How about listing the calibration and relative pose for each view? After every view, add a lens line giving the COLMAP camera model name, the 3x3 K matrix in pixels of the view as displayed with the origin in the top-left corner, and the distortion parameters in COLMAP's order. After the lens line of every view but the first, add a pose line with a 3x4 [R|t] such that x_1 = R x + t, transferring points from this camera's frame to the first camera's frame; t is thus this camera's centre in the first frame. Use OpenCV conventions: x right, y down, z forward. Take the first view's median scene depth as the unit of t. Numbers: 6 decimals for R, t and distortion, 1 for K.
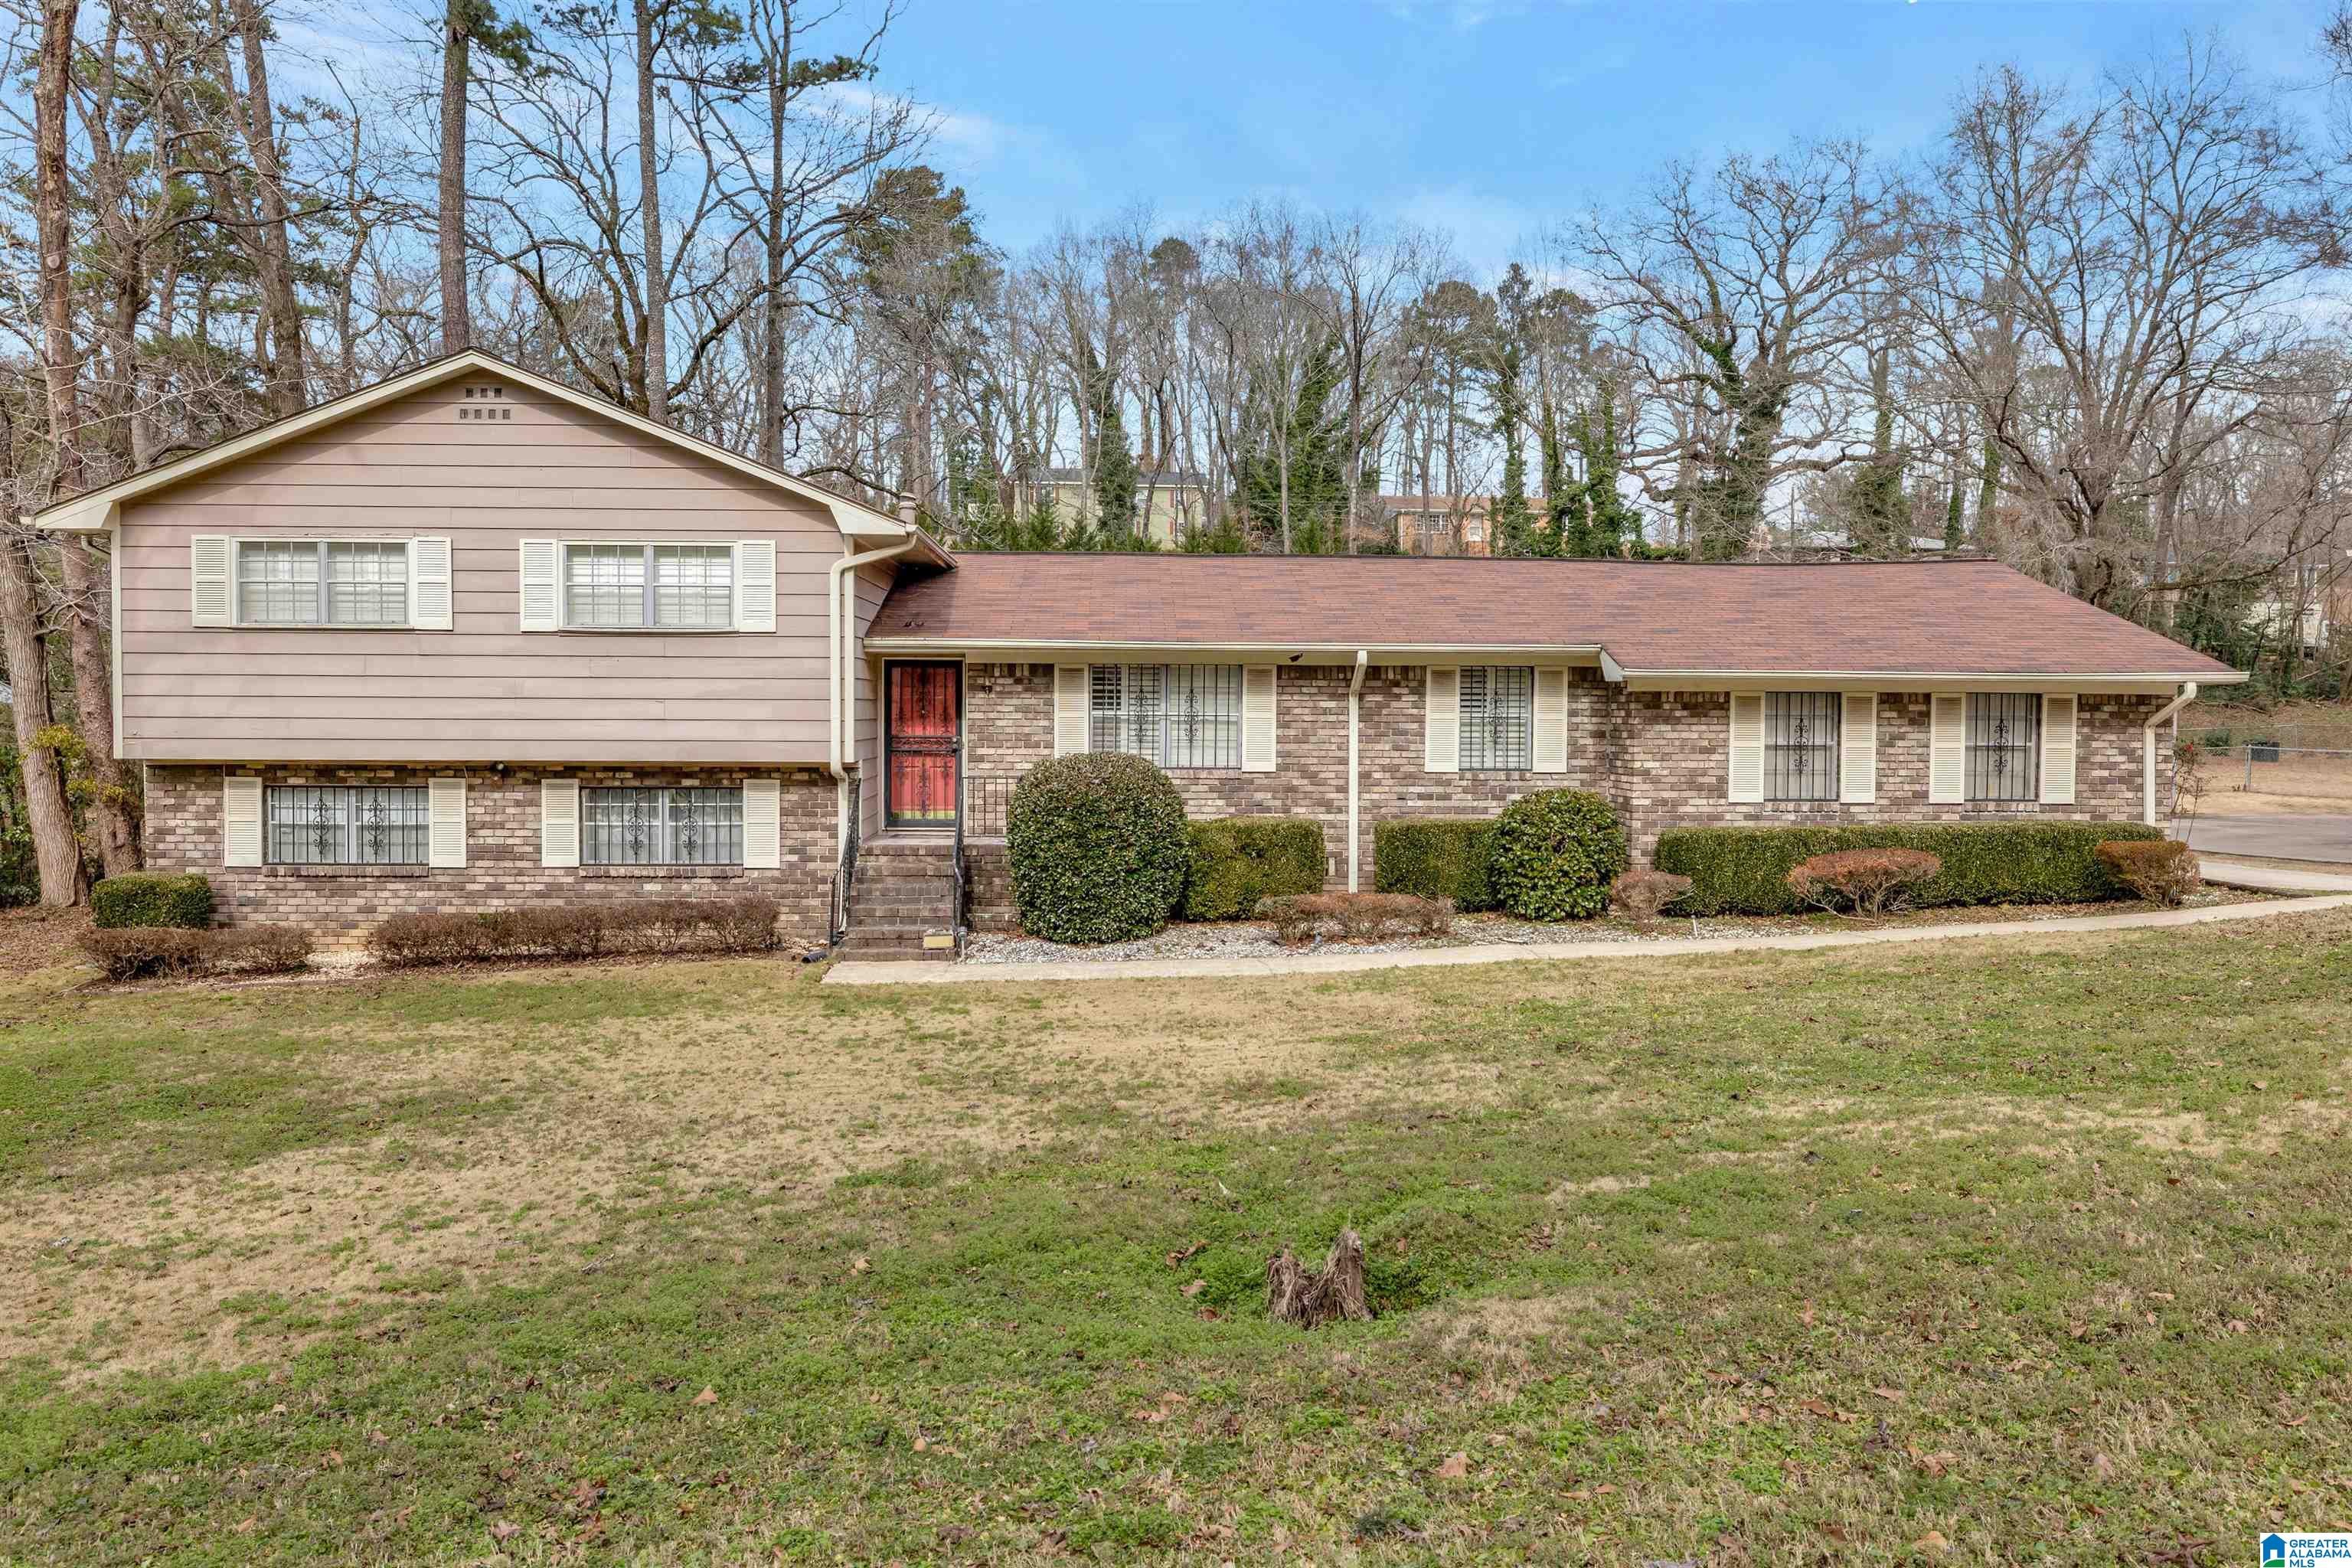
lens RADIAL K [[1529.9, 0, 1148.7], [0, 1529.9, 787.1], [0, 0, 1]] dist [-0.007957, 0.006447]
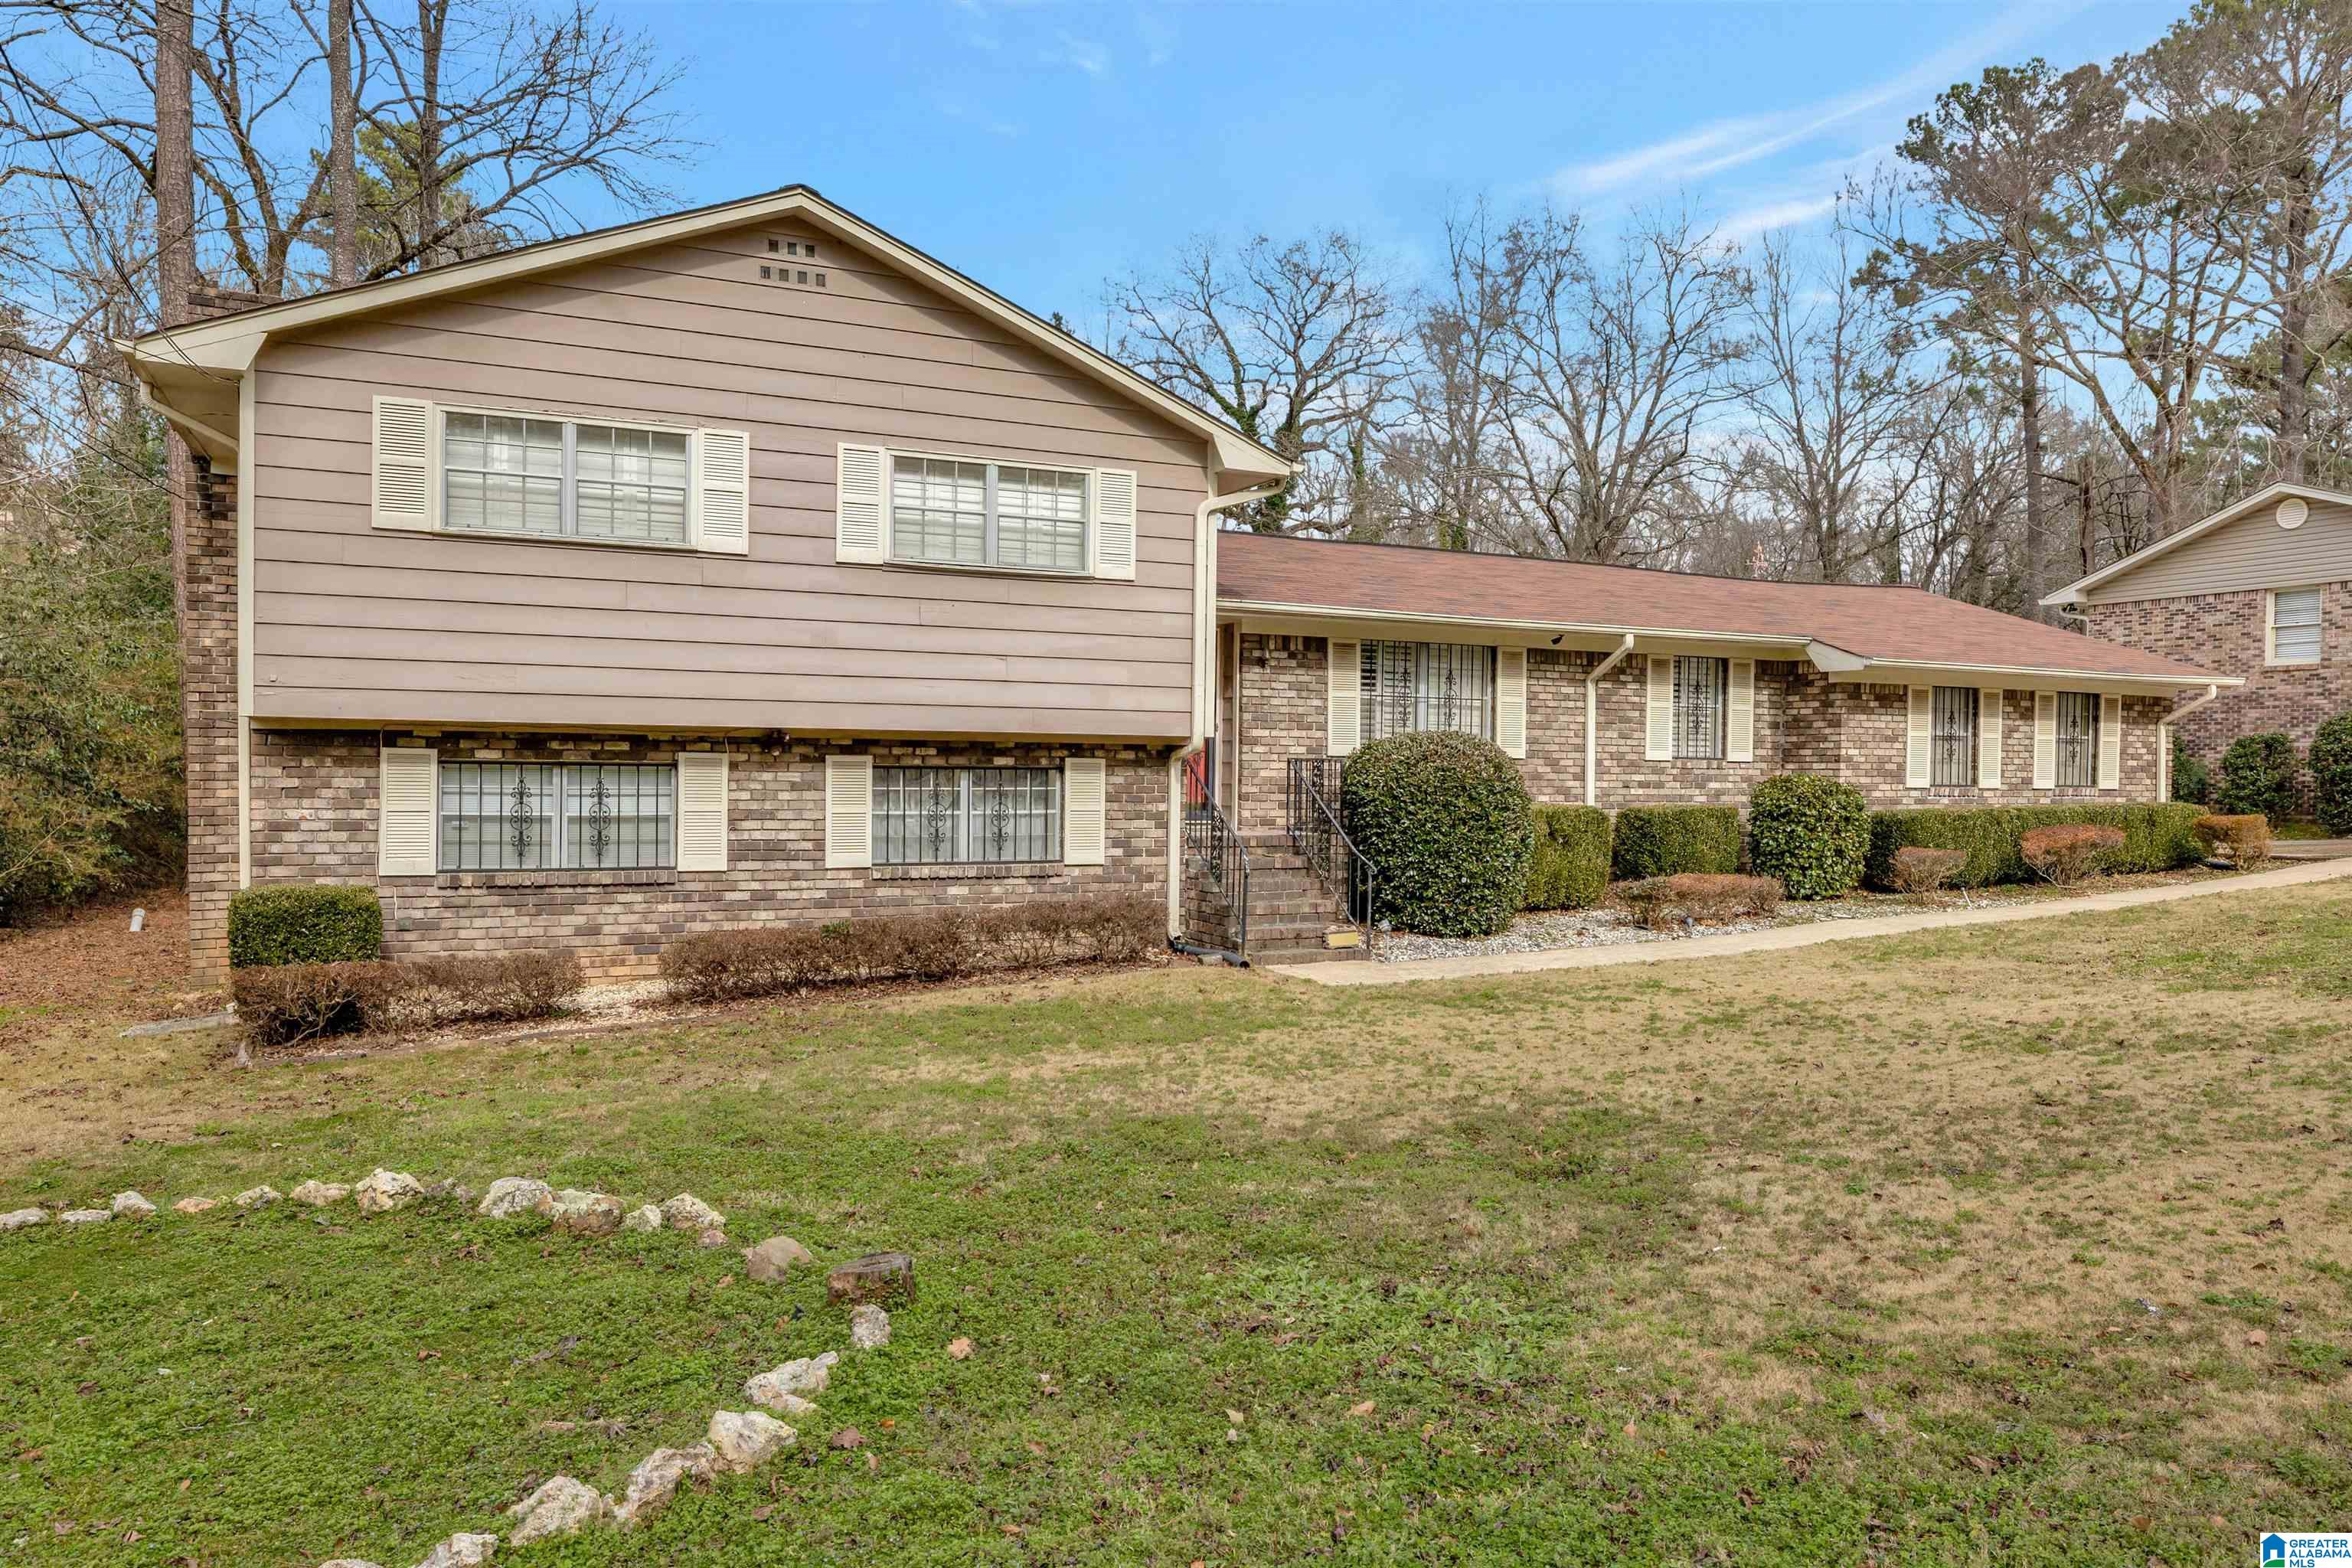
lens RADIAL K [[1529.9, 0, 1128.6], [0, 1529.9, 813.6], [0, 0, 1]] dist [-0.007957, 0.006447]
pose [[0.923854, -0.006381, 0.382691, -0.546828], [0.012744, 0.999819, -0.014093, 0.037009], [-0.382532, 0.017897, 0.923769, 0.219077]]
